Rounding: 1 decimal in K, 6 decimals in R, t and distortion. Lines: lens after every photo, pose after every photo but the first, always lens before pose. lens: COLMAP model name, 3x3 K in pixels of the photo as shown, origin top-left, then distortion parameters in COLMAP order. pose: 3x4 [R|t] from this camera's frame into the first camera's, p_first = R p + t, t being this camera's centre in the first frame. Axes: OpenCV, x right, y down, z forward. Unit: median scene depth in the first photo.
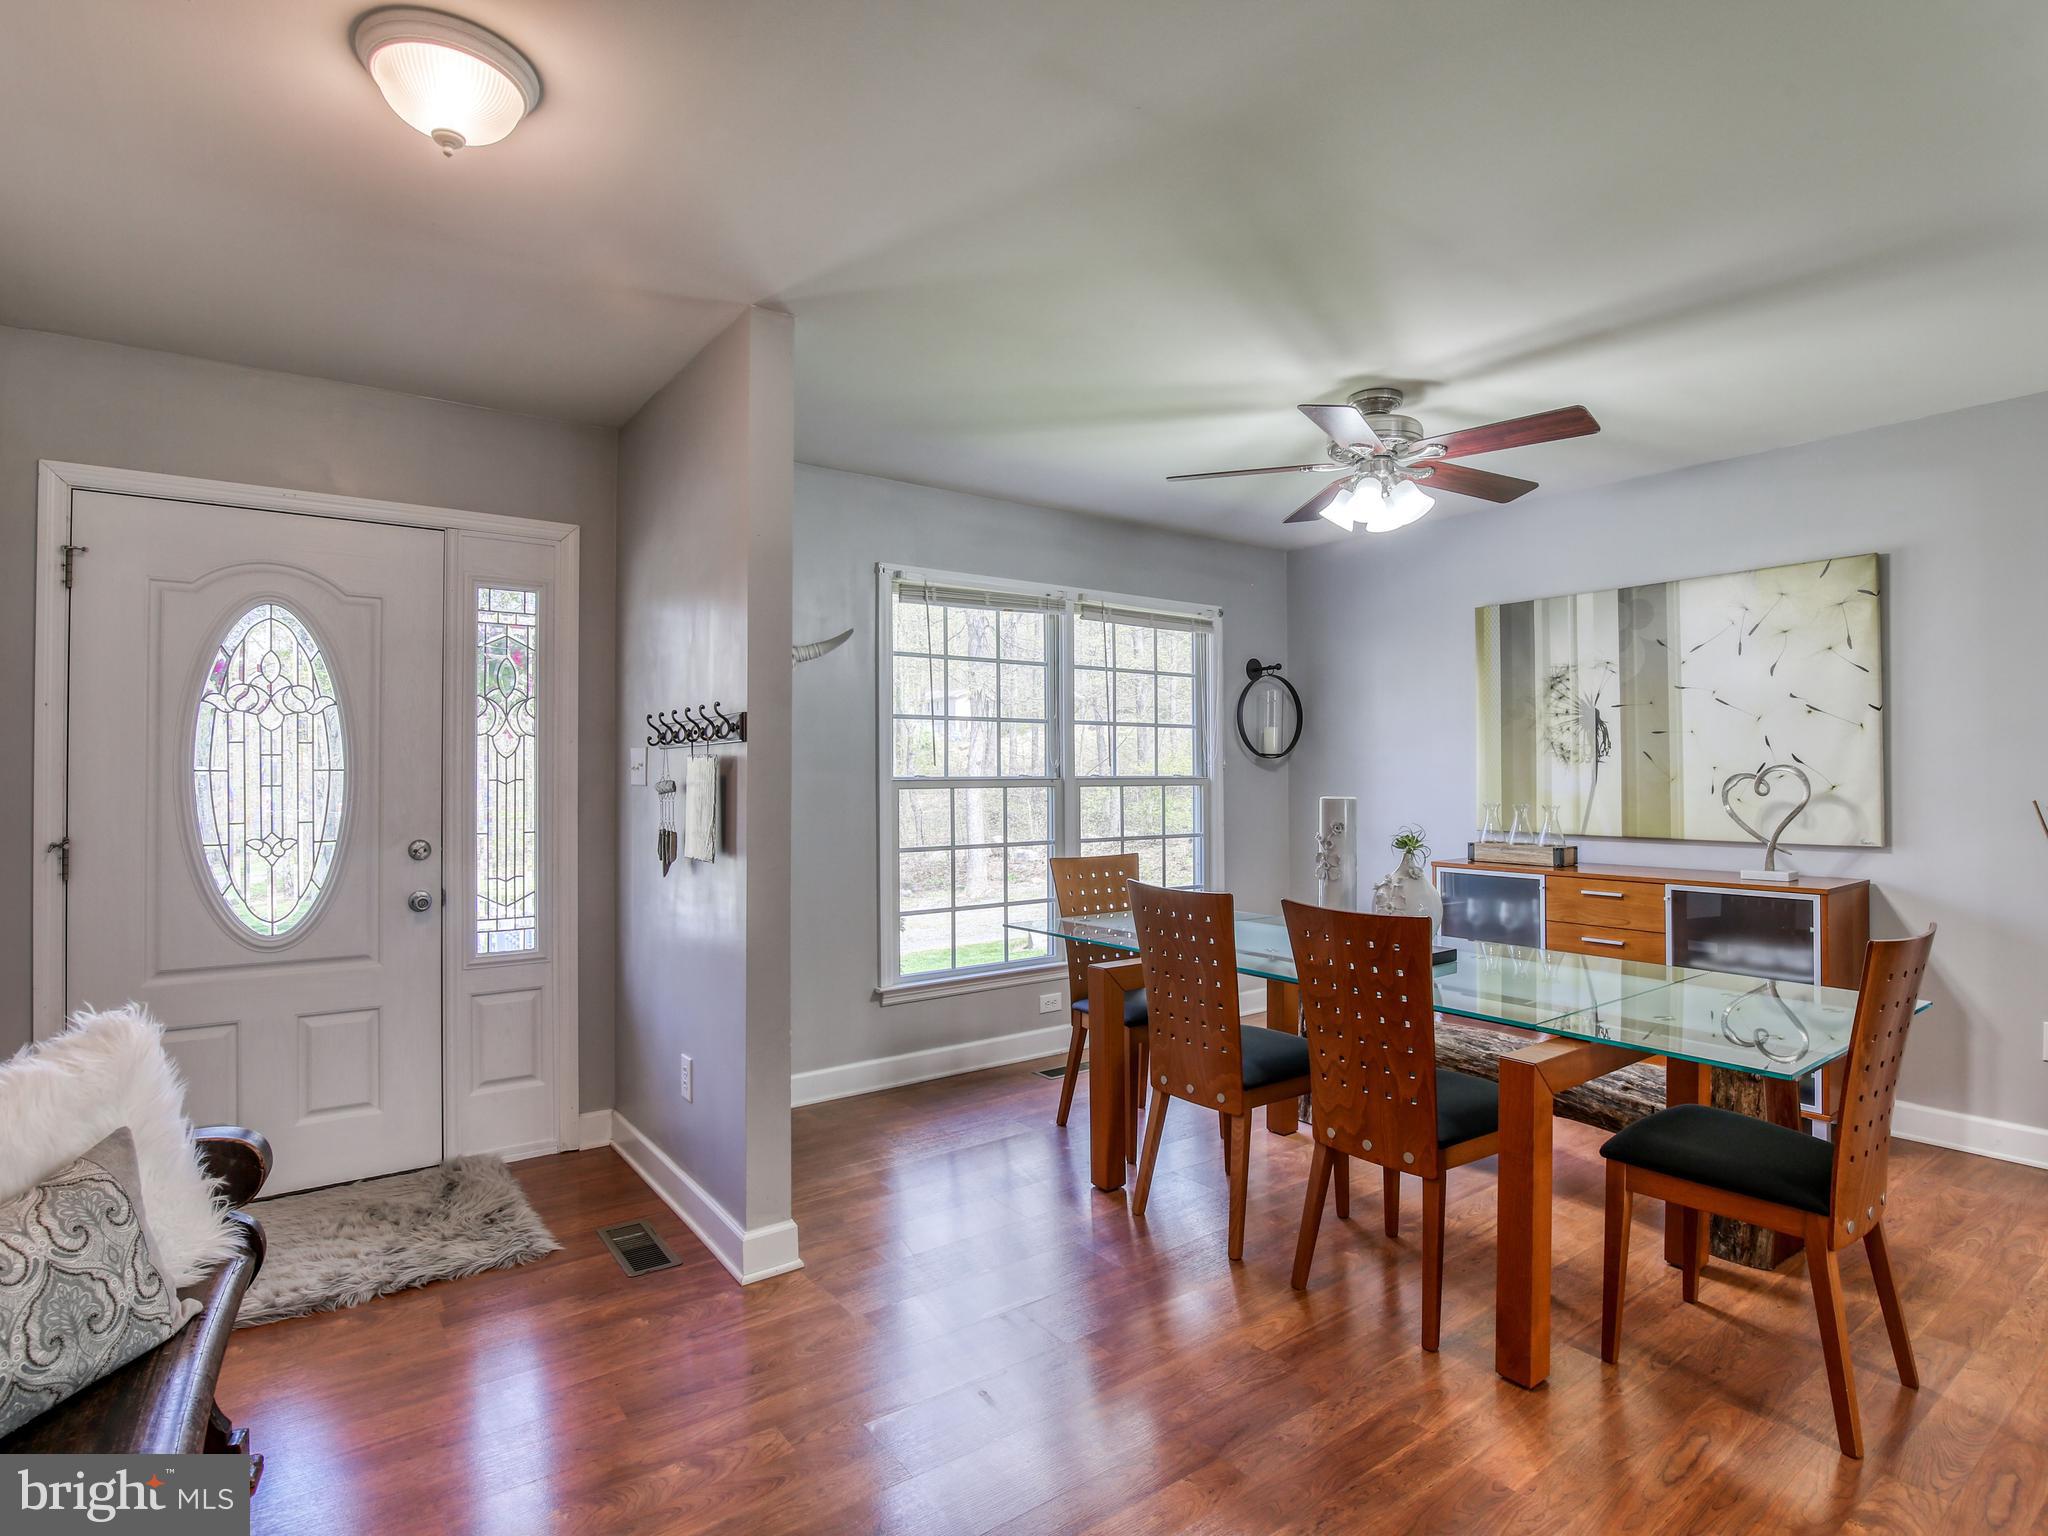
lens RADIAL K [[1066.6, 0, 1044.3], [0, 1066.6, 753.0], [0, 0, 1]] dist [-0.028888, 0.010586]
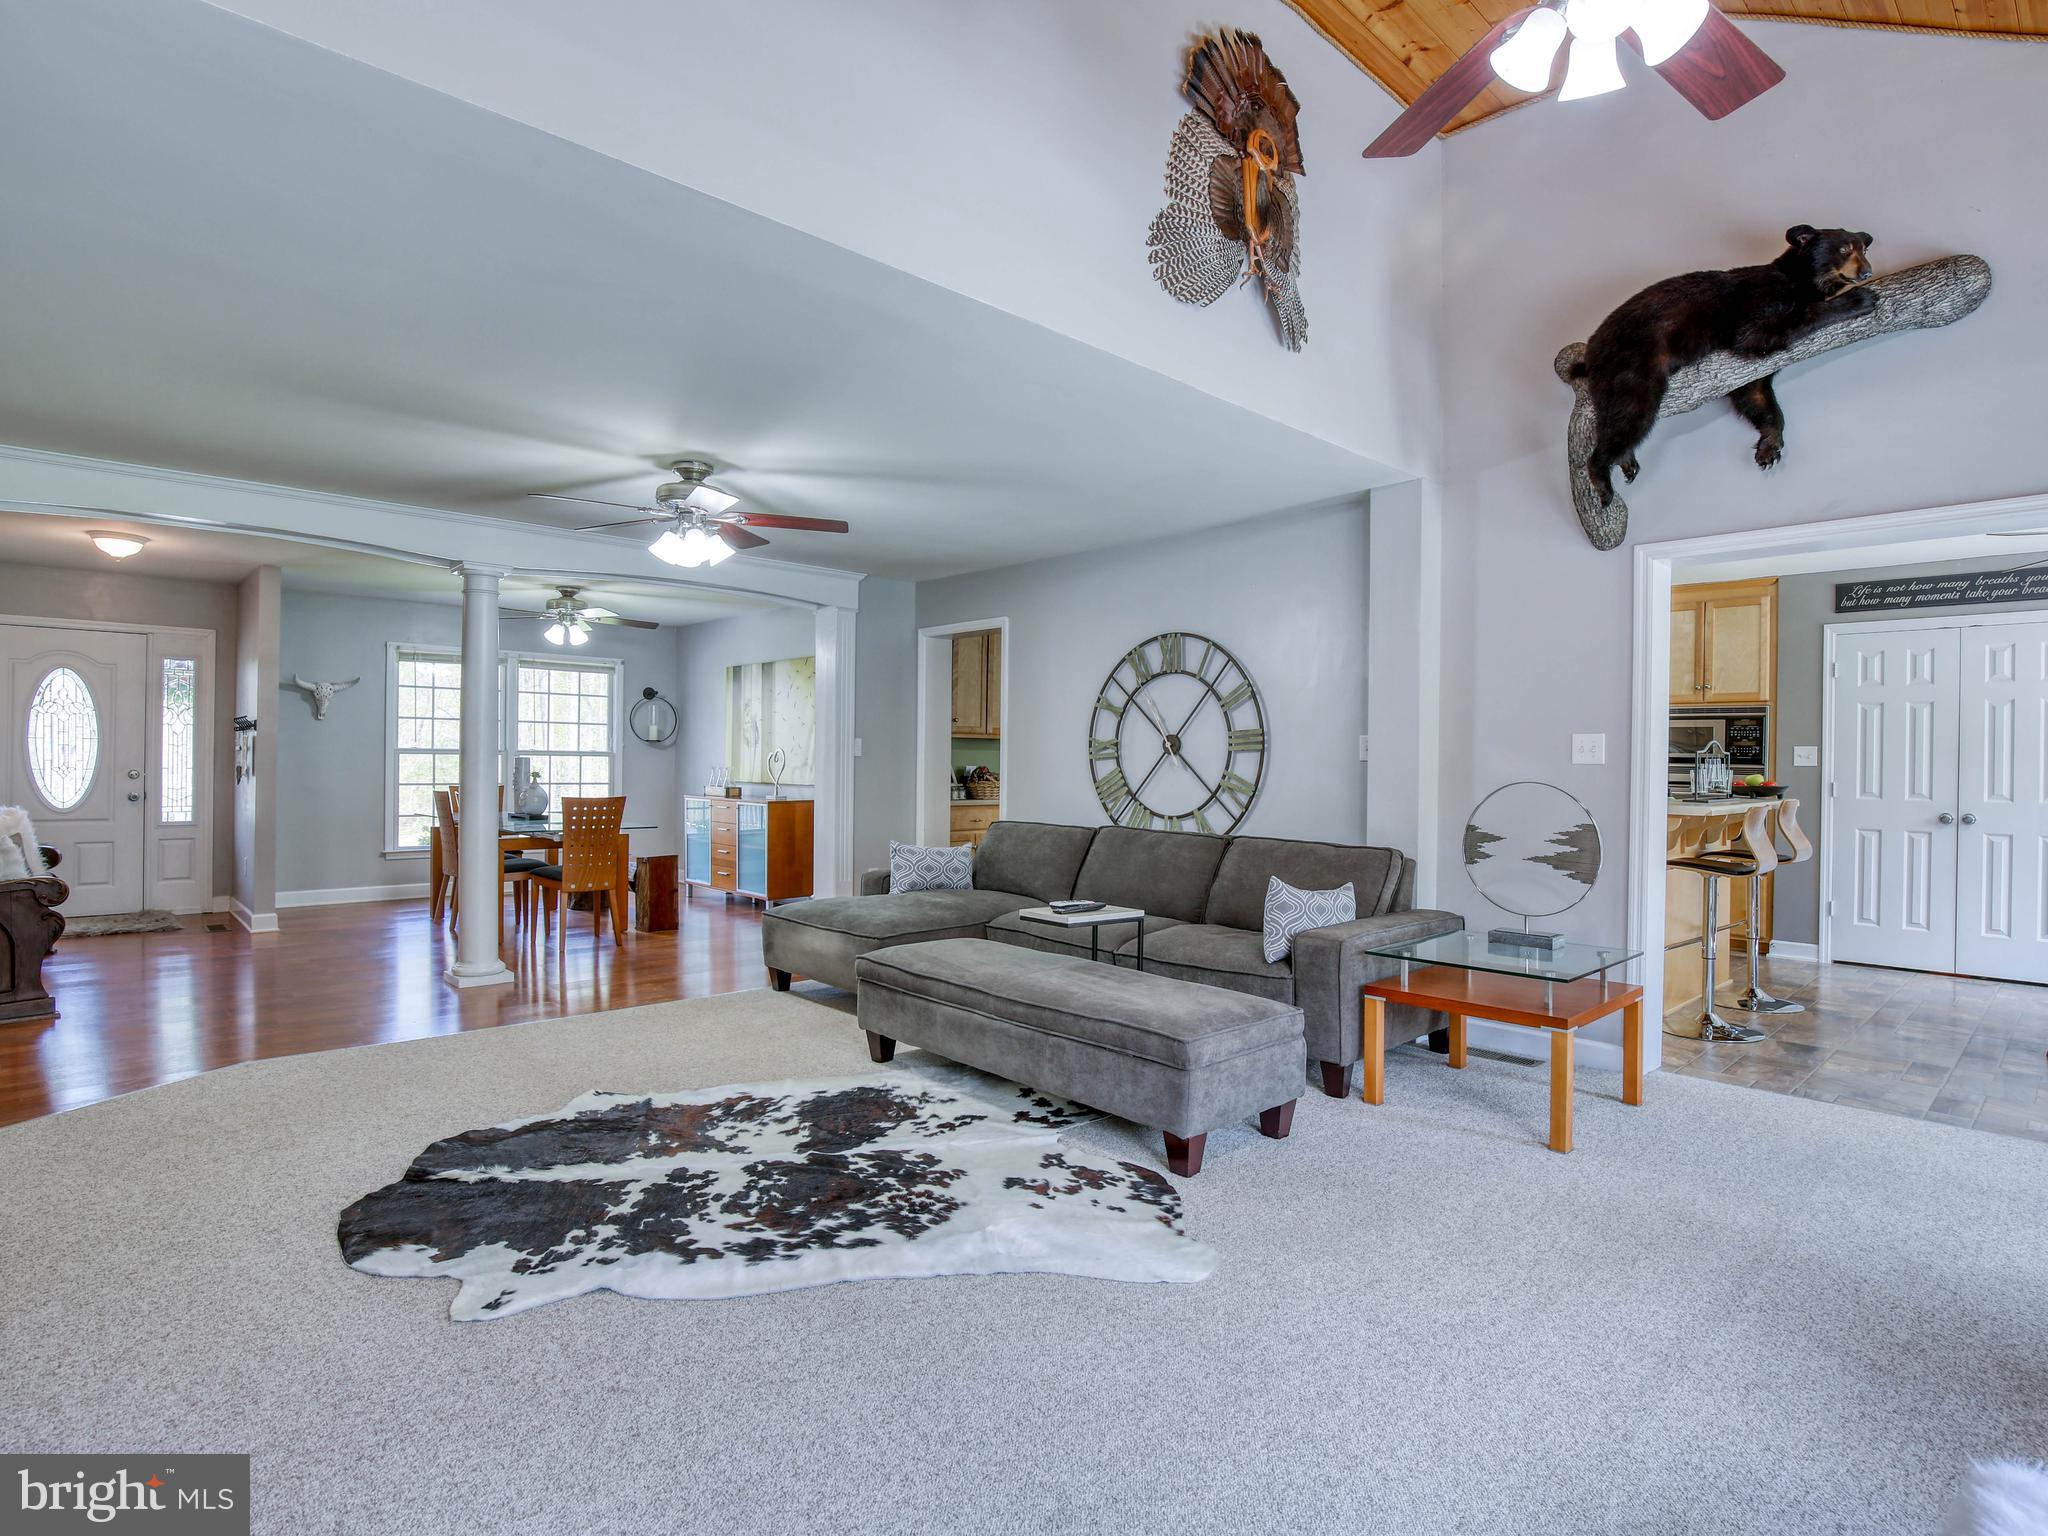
lens RADIAL K [[1078.1, 0, 1043.8], [0, 1078.1, 753.2], [0, 0, 1]] dist [-0.033842, 0.011020]
pose [[0.993528, 0.019592, 0.111889, 1.194167], [-0.021342, 0.999668, 0.014467, -0.031479], [-0.111568, -0.016761, 0.993615, -1.608306]]
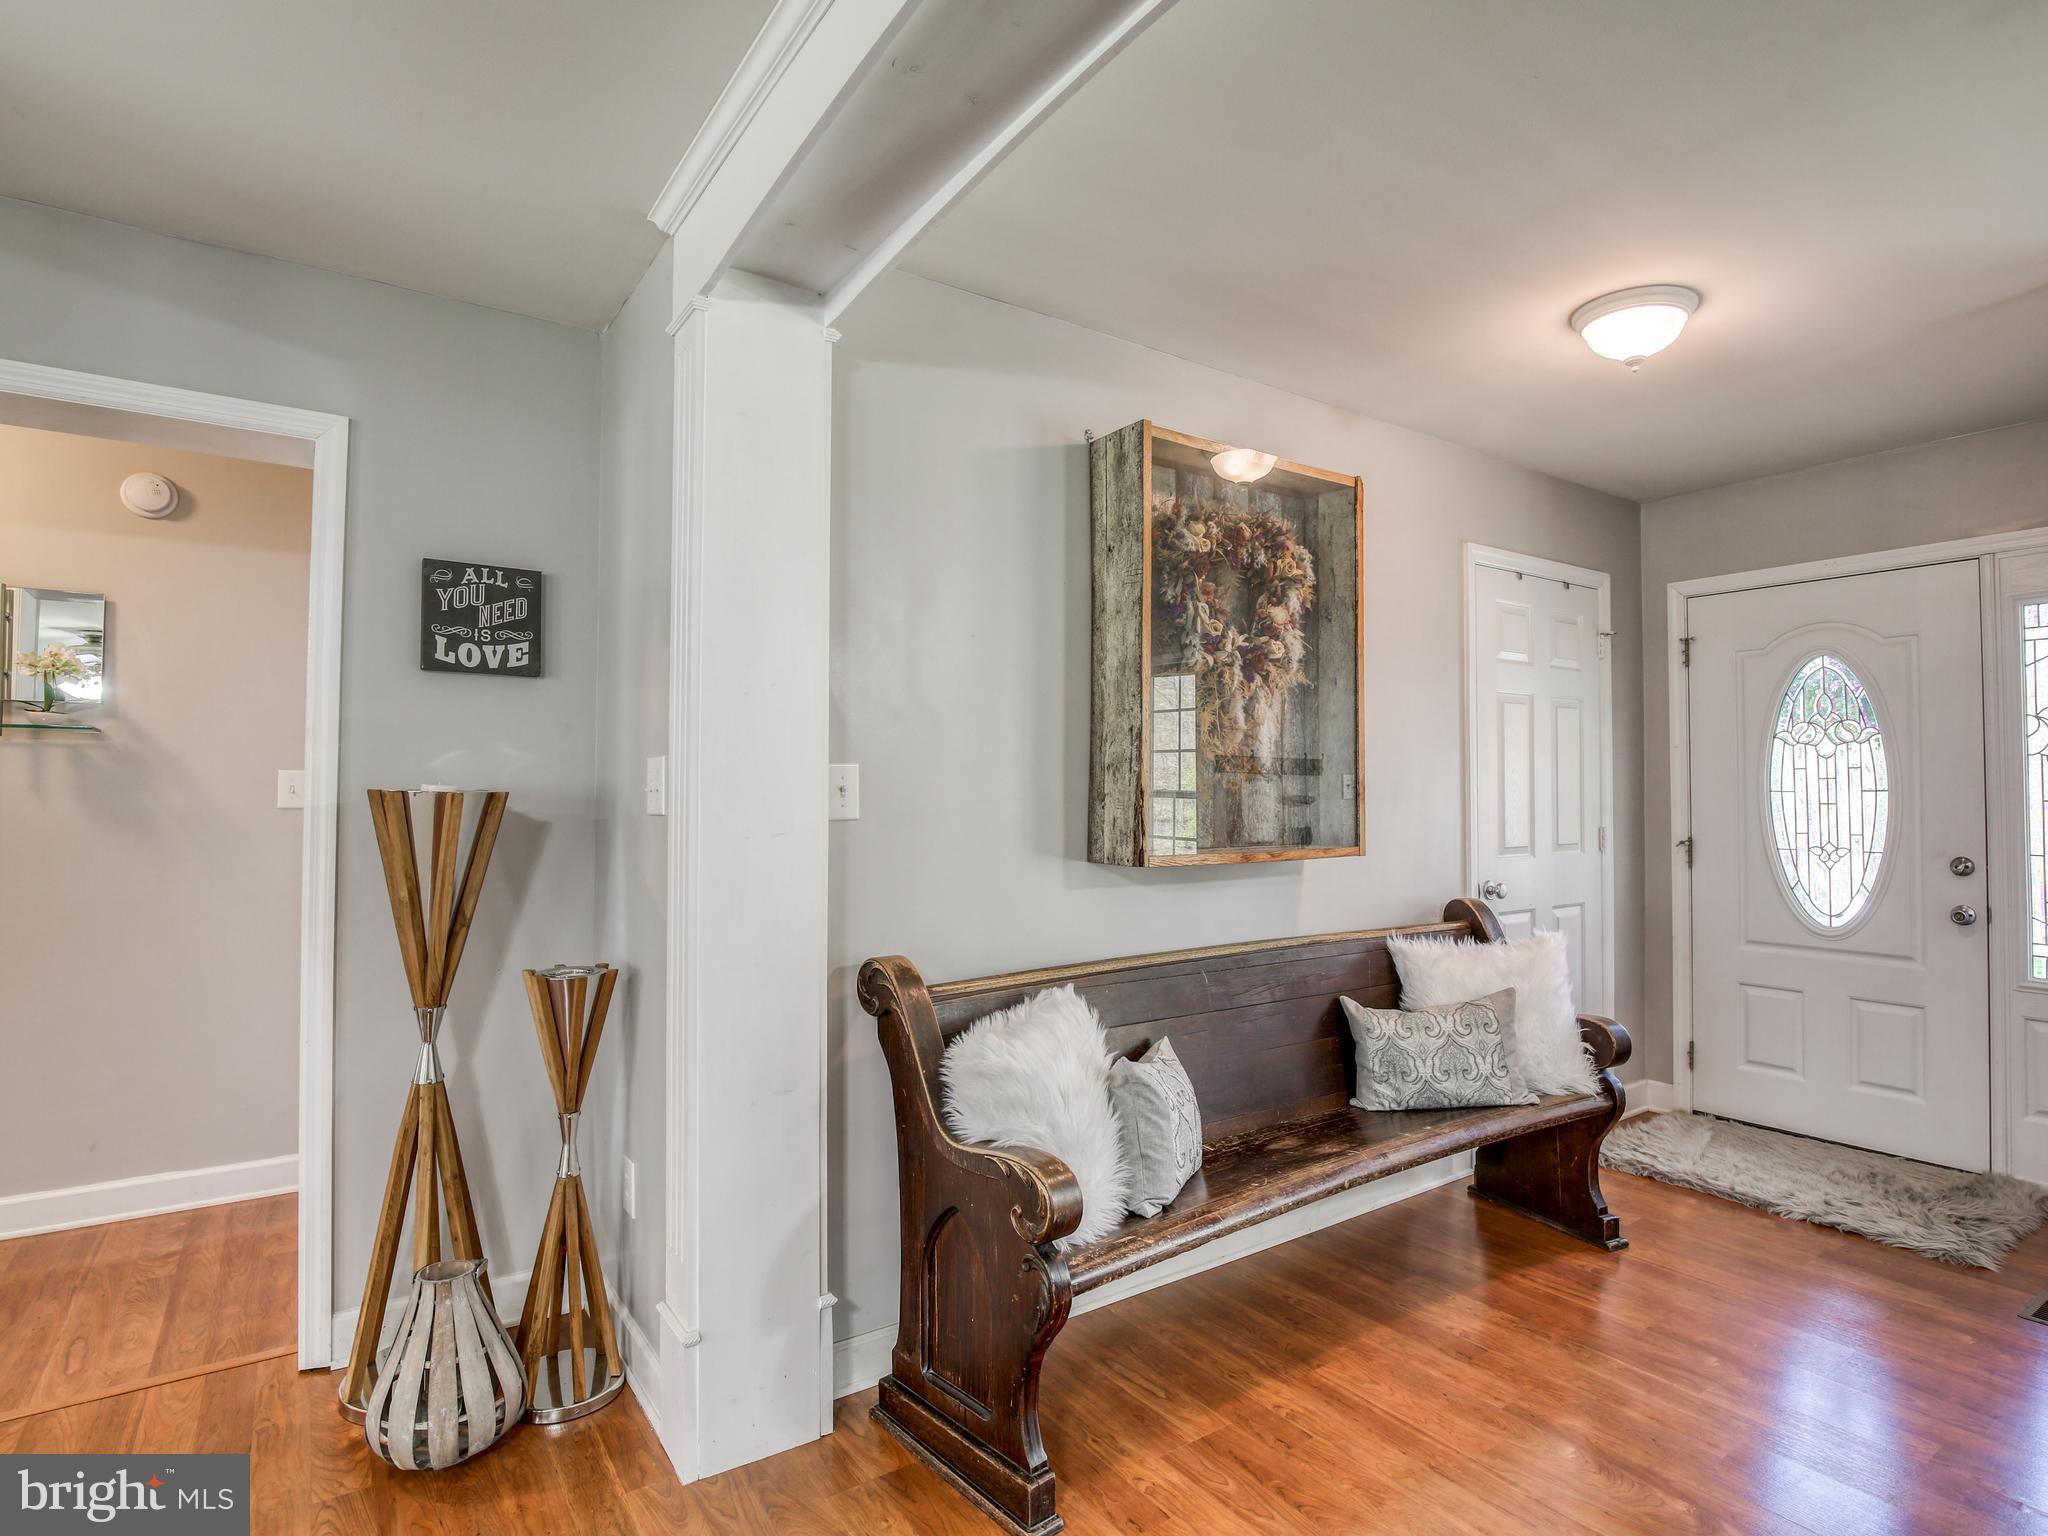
lens RADIAL K [[1066.6, 0, 1044.3], [0, 1066.6, 753.0], [0, 0, 1]] dist [-0.028888, 0.010586]
pose [[-0.018205, -0.035371, -0.999208, 0.504361], [0.016811, 0.999222, -0.035677, 0.000778], [0.999693, -0.017447, -0.017597, 0.115922]]
